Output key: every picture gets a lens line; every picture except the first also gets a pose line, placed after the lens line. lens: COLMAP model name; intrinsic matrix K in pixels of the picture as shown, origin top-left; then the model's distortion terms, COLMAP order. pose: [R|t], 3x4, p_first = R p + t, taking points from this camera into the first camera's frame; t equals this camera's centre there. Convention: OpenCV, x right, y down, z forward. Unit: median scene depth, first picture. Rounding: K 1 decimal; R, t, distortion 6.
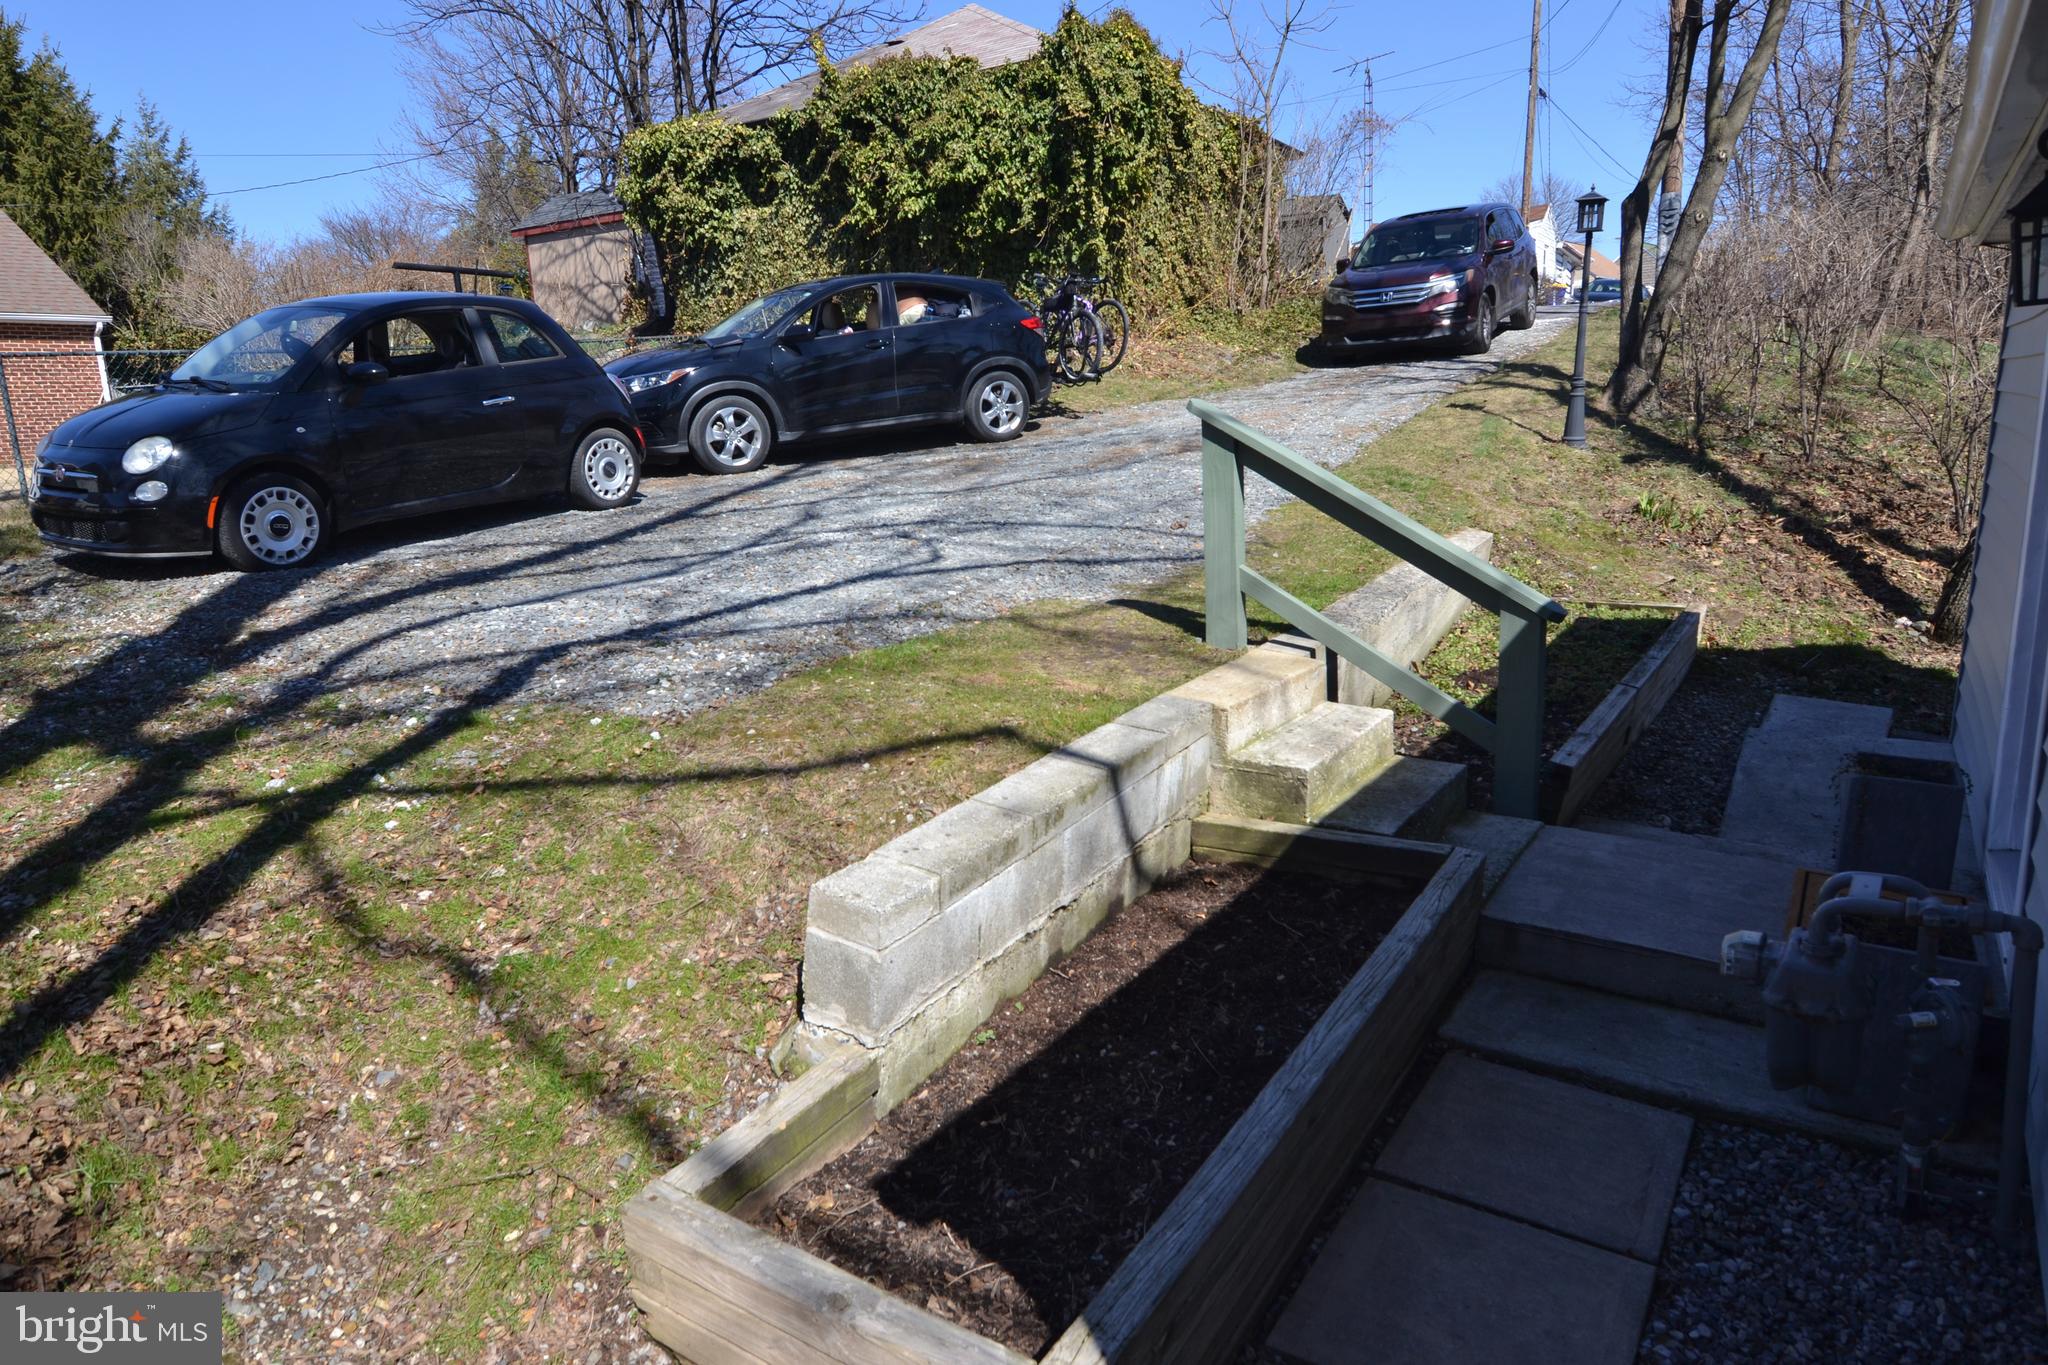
lens RADIAL K [[1218.8, 0, 1022.9], [0, 1218.8, 673.3], [0, 0, 1]] dist [-0.019097, -0.001212]
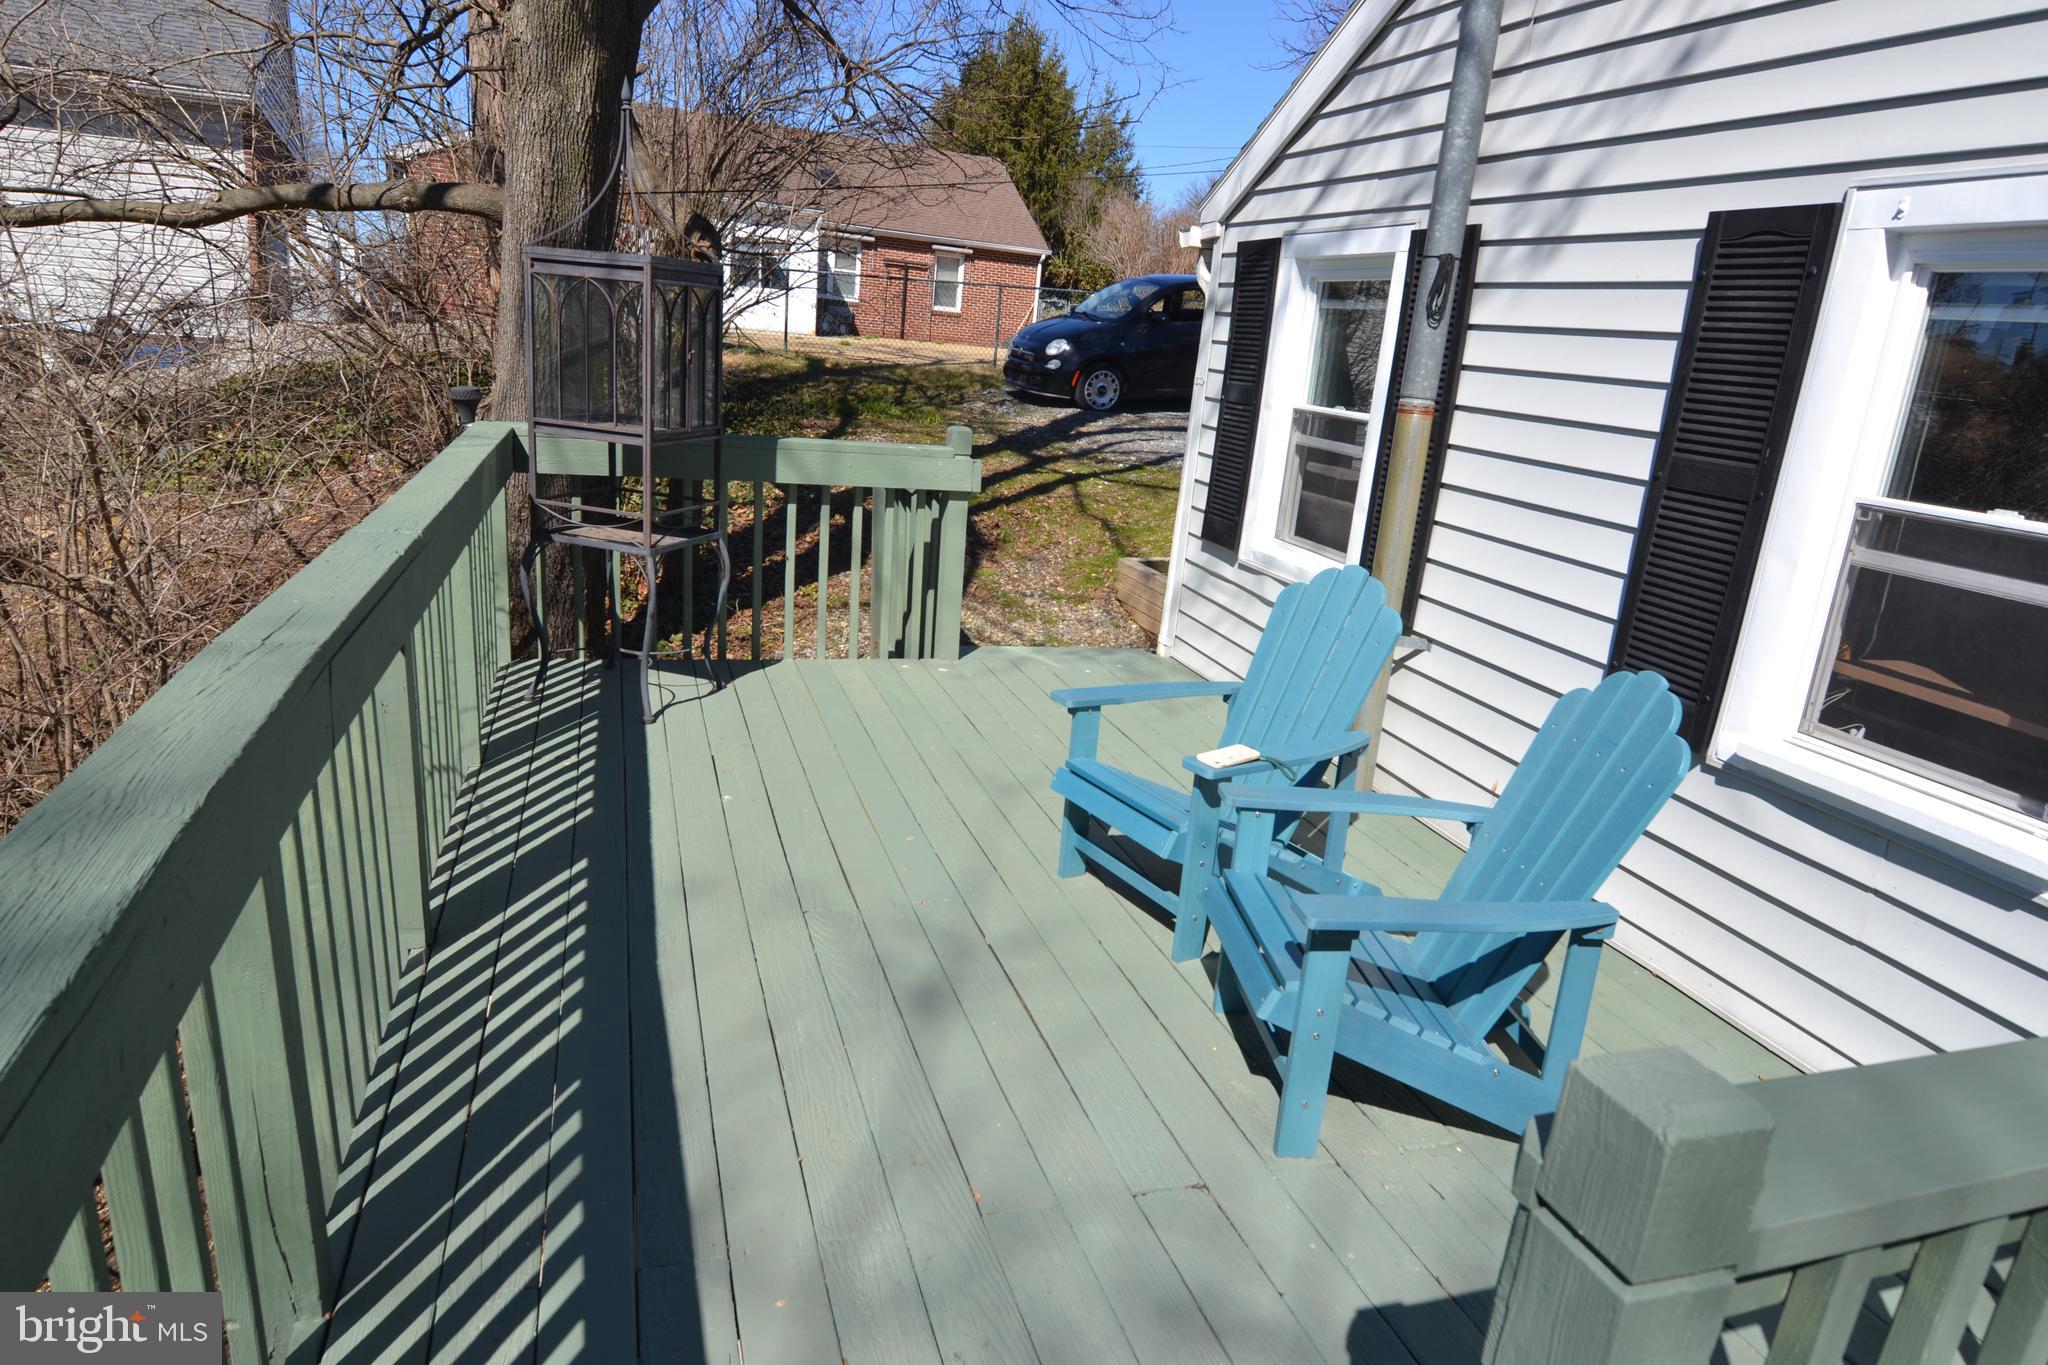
lens RADIAL K [[1218.8, 0, 1024.5], [0, 1218.8, 689.4], [0, 0, 1]] dist [-0.019097, -0.001212]
pose [[0.796304, 0.267662, -0.542455, 0.516673], [-0.241512, 0.962877, 0.120579, 0.145226], [0.554592, 0.034992, 0.831386, -0.741637]]
